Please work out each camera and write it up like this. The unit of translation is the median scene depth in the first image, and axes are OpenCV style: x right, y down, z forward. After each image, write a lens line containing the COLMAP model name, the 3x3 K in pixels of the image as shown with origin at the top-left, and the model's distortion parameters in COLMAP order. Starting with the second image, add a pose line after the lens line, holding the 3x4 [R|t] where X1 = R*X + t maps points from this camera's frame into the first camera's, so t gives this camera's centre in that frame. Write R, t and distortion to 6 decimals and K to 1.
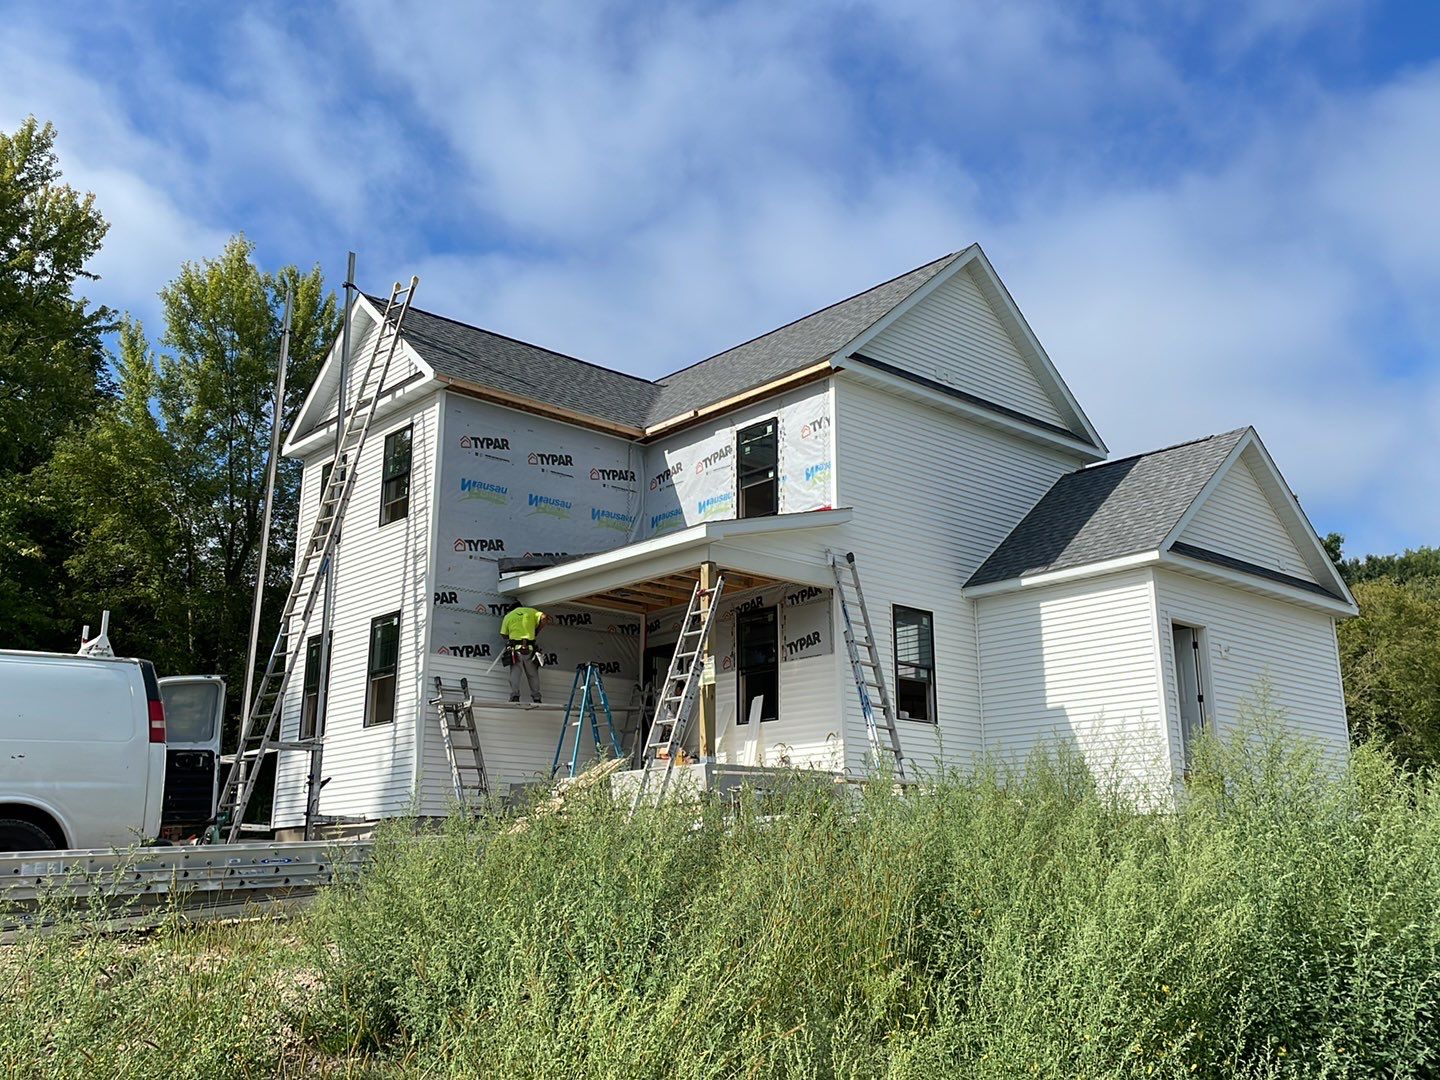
lens RADIAL K [[1428.4, 0, 733.5], [0, 1428.4, 480.8], [0, 0, 1]] dist [0.117630, -0.227870]
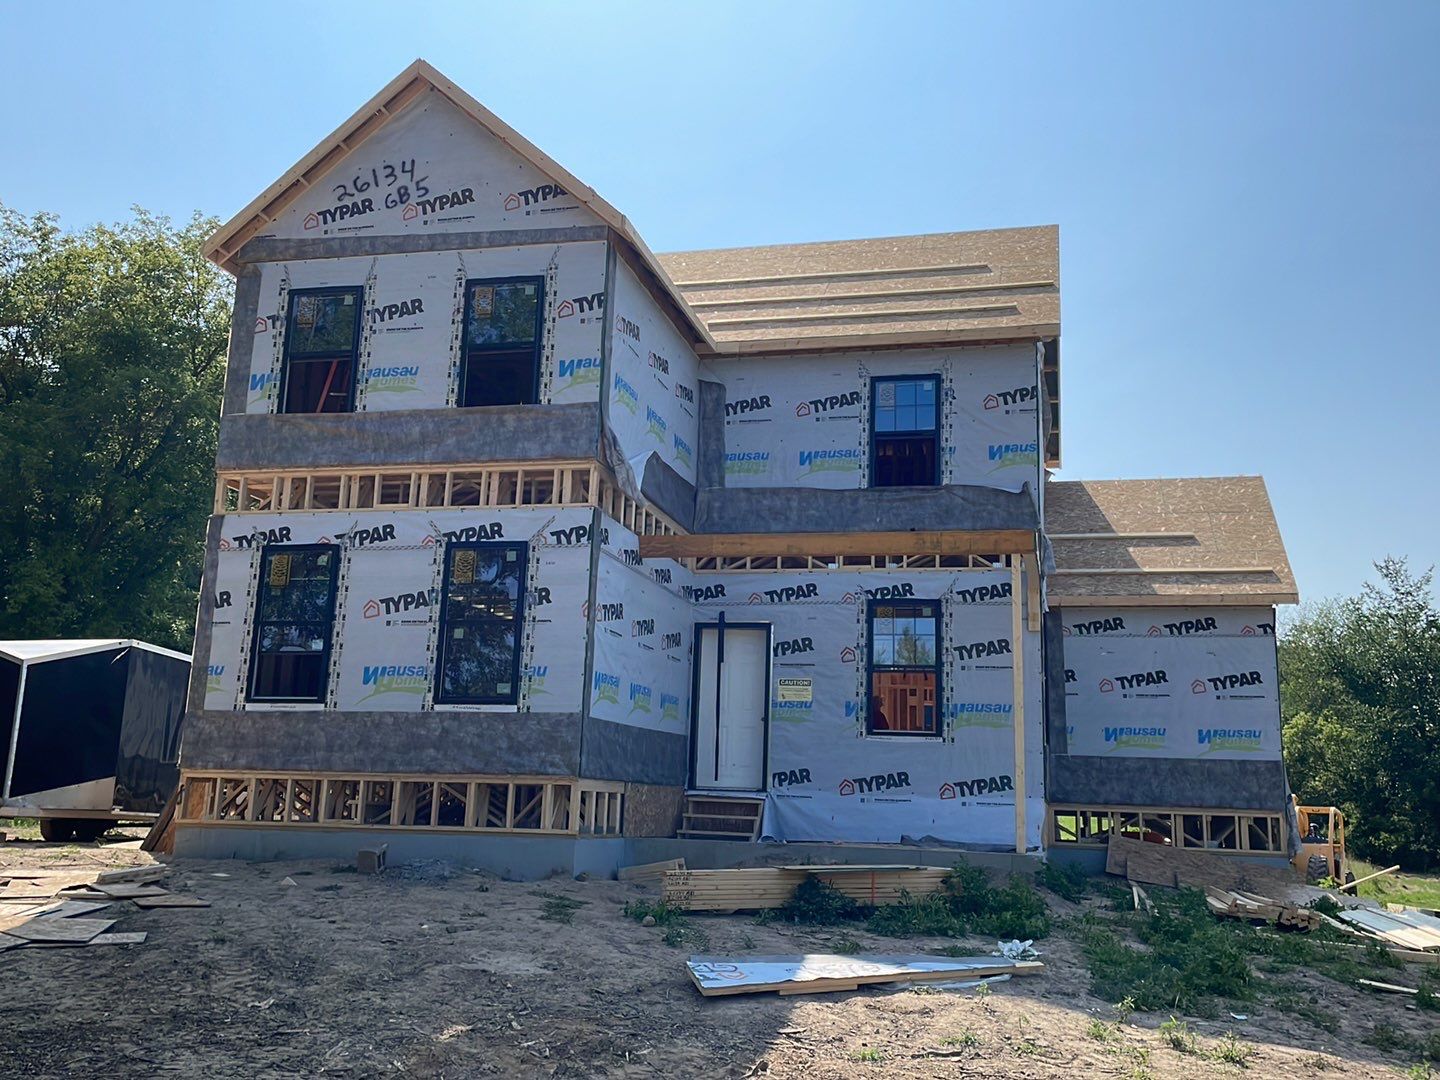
lens RADIAL K [[1428.4, 0, 733.5], [0, 1428.4, 480.8], [0, 0, 1]] dist [0.117630, -0.227870]
pose [[0.815090, 0.157919, 0.557395, -0.263522], [-0.196264, 0.980508, 0.009207, 0.016555], [-0.545077, -0.116902, 0.830196, 0.178160]]
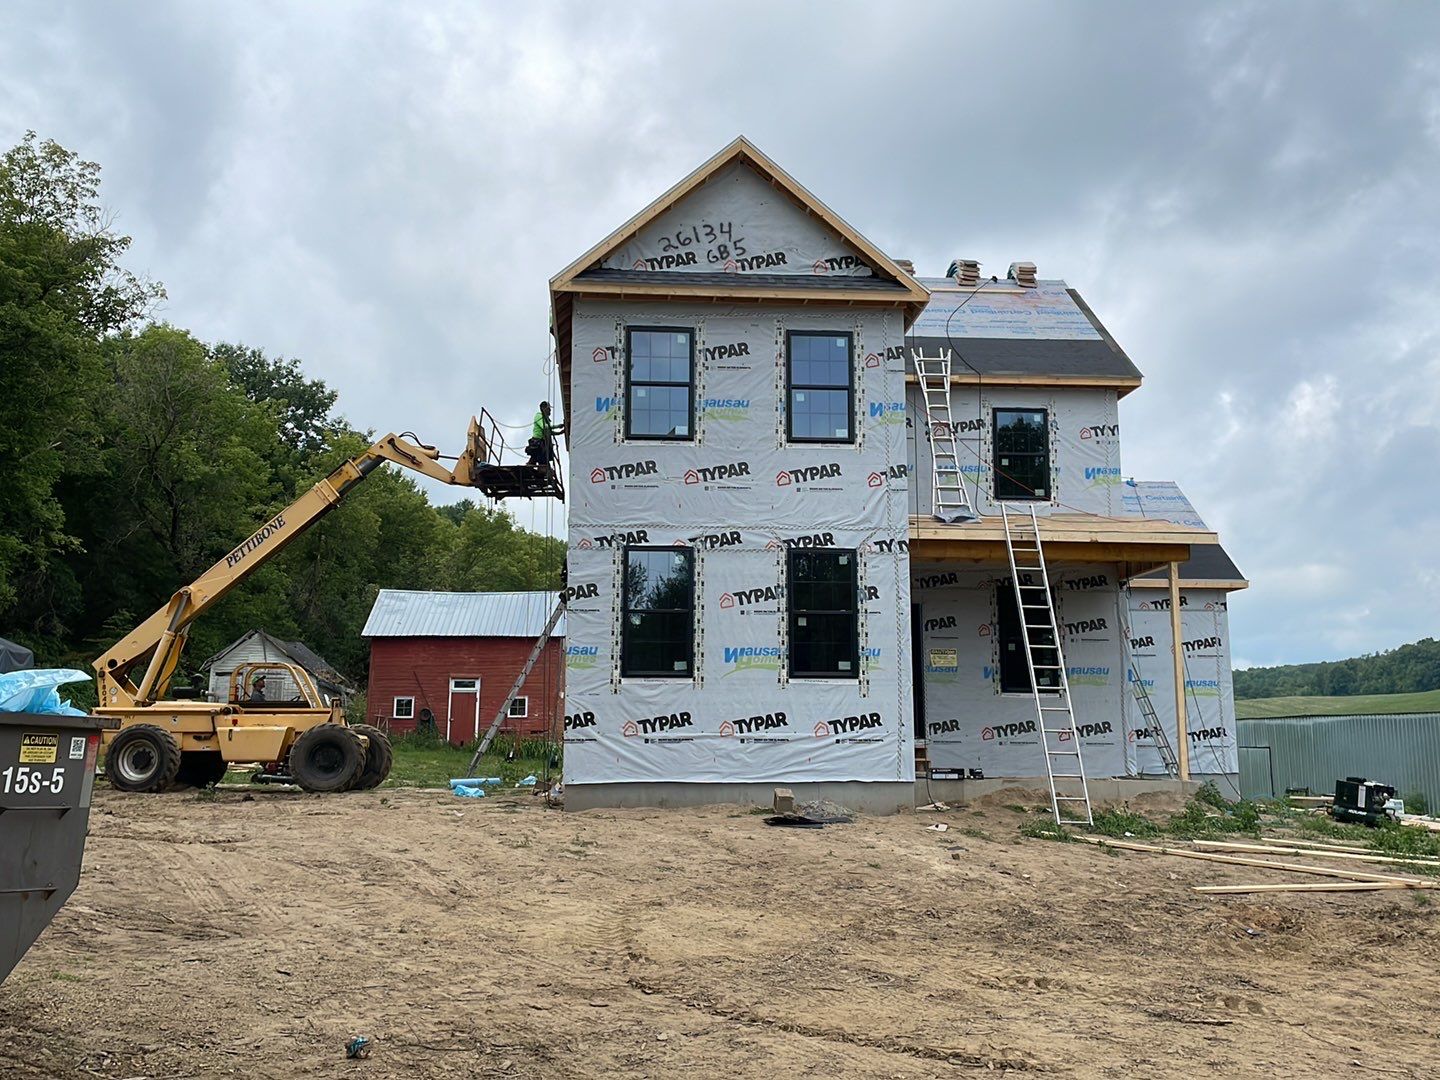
lens RADIAL K [[1428.4, 0, 733.5], [0, 1428.4, 480.8], [0, 0, 1]] dist [0.117630, -0.227870]
pose [[0.586777, 0.148911, 0.795939, -0.474853], [-0.233204, 0.972376, -0.009999, 0.036417], [-0.775441, -0.179749, 0.605294, 0.259223]]
